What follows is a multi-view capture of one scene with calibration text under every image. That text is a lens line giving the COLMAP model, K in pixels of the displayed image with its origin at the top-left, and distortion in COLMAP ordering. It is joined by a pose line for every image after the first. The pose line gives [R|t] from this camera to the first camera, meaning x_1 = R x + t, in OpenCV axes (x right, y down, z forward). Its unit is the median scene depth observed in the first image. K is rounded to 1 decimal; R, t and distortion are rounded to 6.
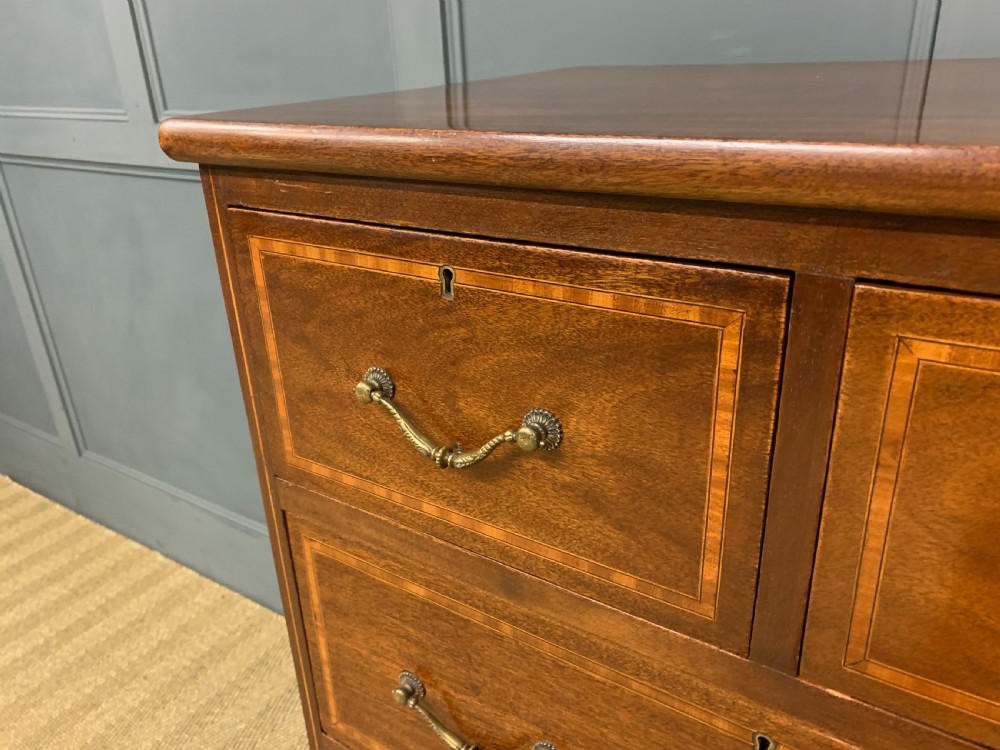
lens RADIAL K [[780.6, 0, 487.2], [0, 780.6, 376.8], [0, 0, 1]] dist [0.103251, -0.183096]
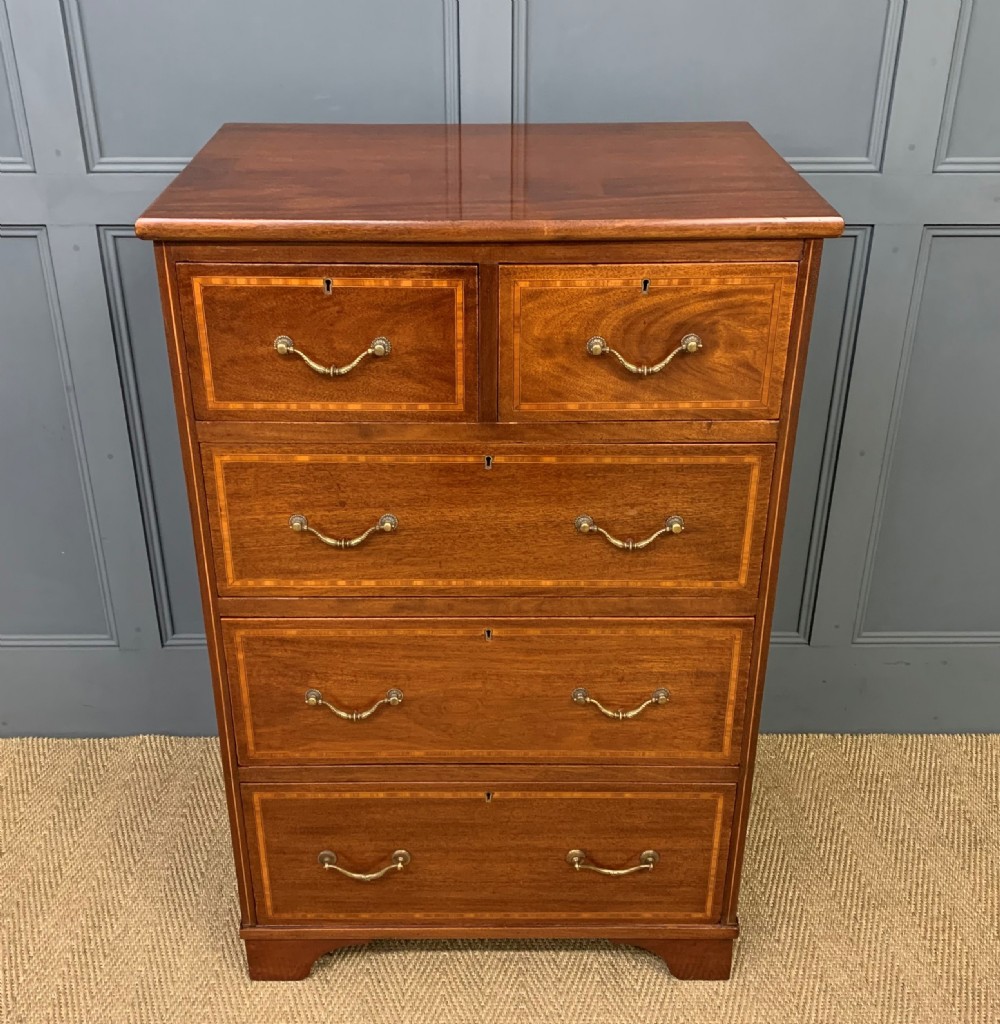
lens RADIAL K [[1211.7, 0, 500.0], [0, 1211.7, 512.0], [0, 0, 1]] dist [0.078938, -0.089653]
pose [[0.818964, -0.226654, 0.527187, -1.582066], [0.191632, 0.973973, 0.121049, 0.173045], [-0.540903, 0.001891, 0.841083, -2.097463]]
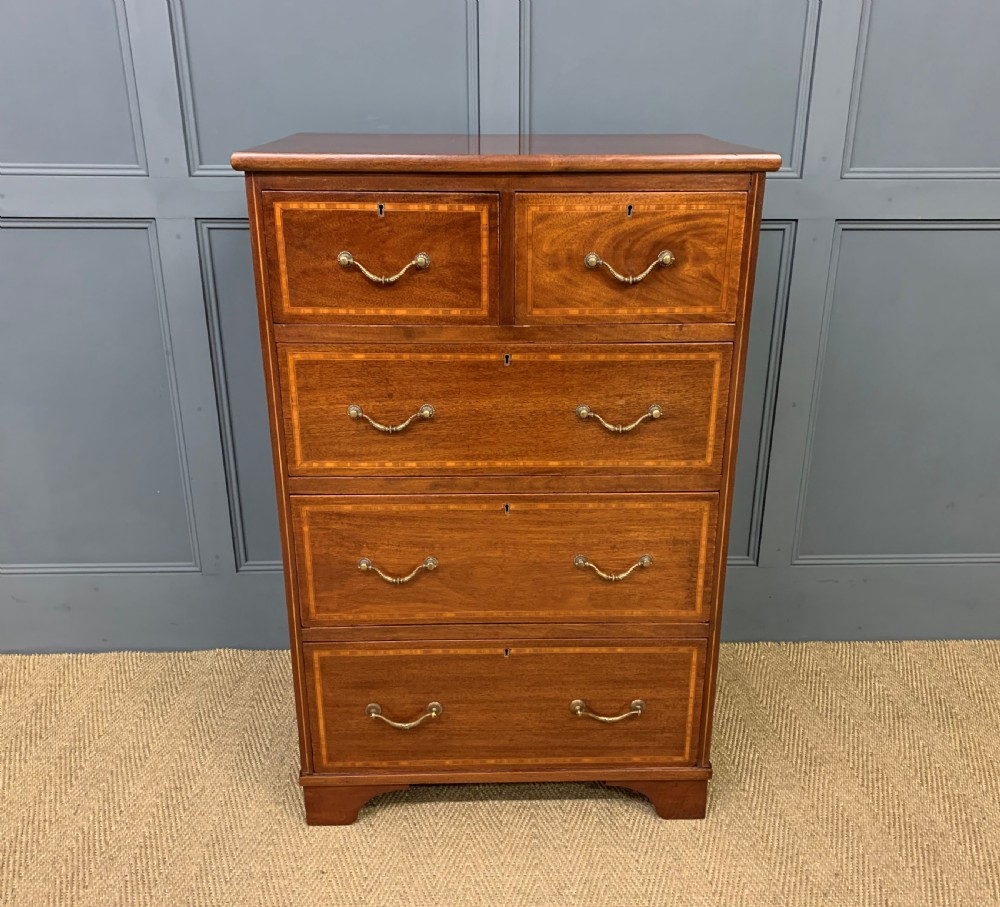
lens RADIAL K [[953.1, 0, 523.3], [0, 953.1, 467.1], [0, 0, 1]] dist [0.056203, -0.026237]
pose [[0.802986, -0.172011, 0.570636, -1.735039], [0.197608, 0.980127, 0.017376, 0.809639], [-0.562284, 0.098809, 0.821019, -1.971531]]
